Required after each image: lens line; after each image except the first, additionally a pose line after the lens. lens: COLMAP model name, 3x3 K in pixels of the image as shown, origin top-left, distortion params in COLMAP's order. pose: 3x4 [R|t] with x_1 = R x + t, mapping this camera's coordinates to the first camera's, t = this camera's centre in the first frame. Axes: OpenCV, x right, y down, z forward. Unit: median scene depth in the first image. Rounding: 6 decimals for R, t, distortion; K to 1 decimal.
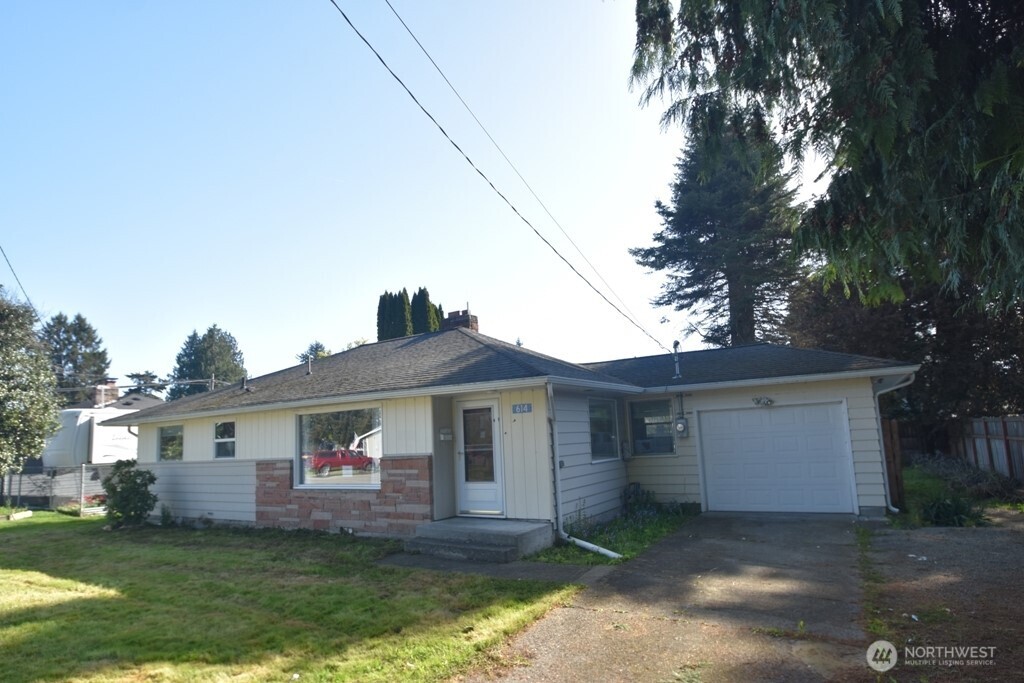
lens RADIAL K [[581.2, 0, 513.4], [0, 581.2, 363.5], [0, 0, 1]] dist [-0.001123, -0.017845]
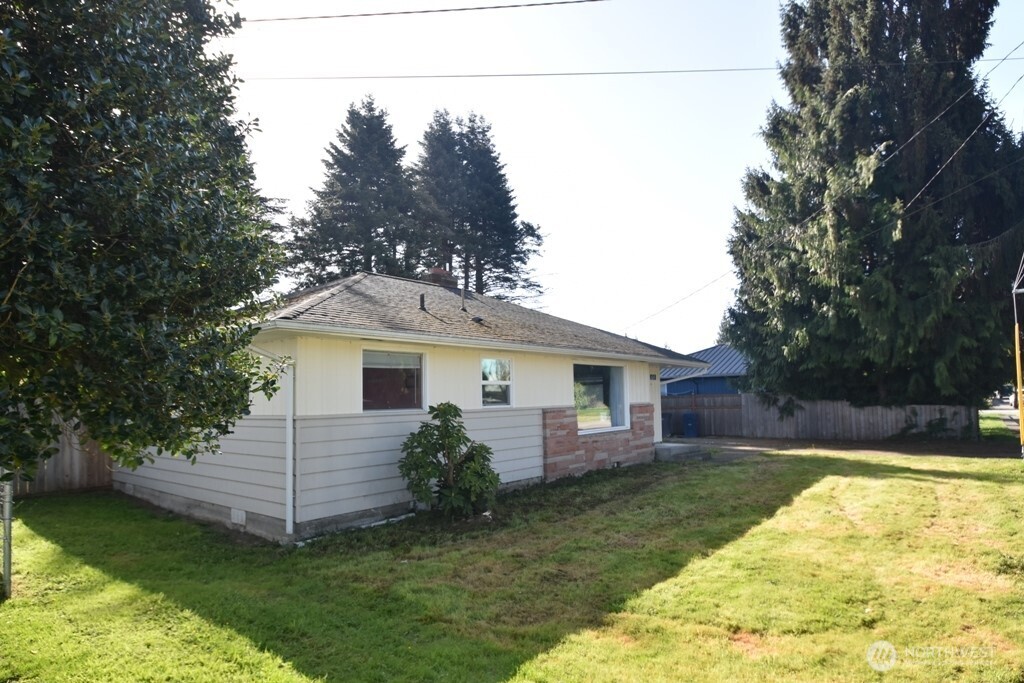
lens RADIAL K [[581.2, 0, 513.4], [0, 581.2, 363.5], [0, 0, 1]] dist [-0.001123, -0.017845]
pose [[0.127550, 0.101786, 0.986596, -1.376843], [-0.112035, 0.989832, -0.087635, 0.188232], [-0.985484, -0.099356, 0.137656, 0.958627]]
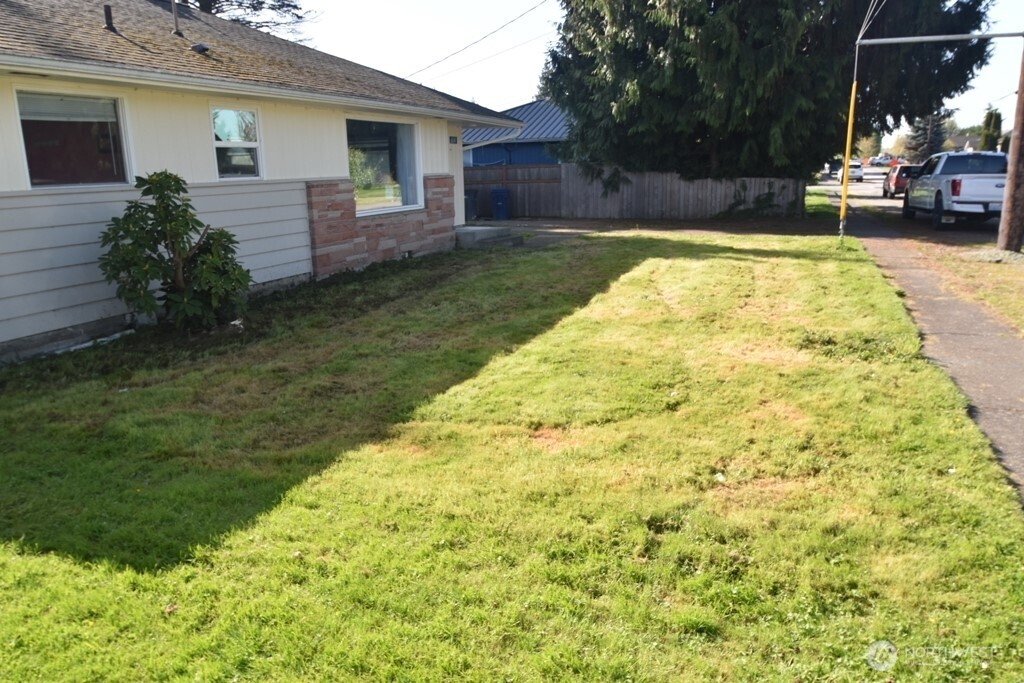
lens RADIAL K [[749.6, 0, 510.5], [0, 749.6, 355.1], [0, 0, 1]] dist [-0.036703, 0.009869]
pose [[-0.177846, -0.194373, 0.964671, -1.374716], [-0.099700, 0.978813, 0.178842, 0.191997], [-0.978995, -0.064371, -0.193457, 0.954732]]
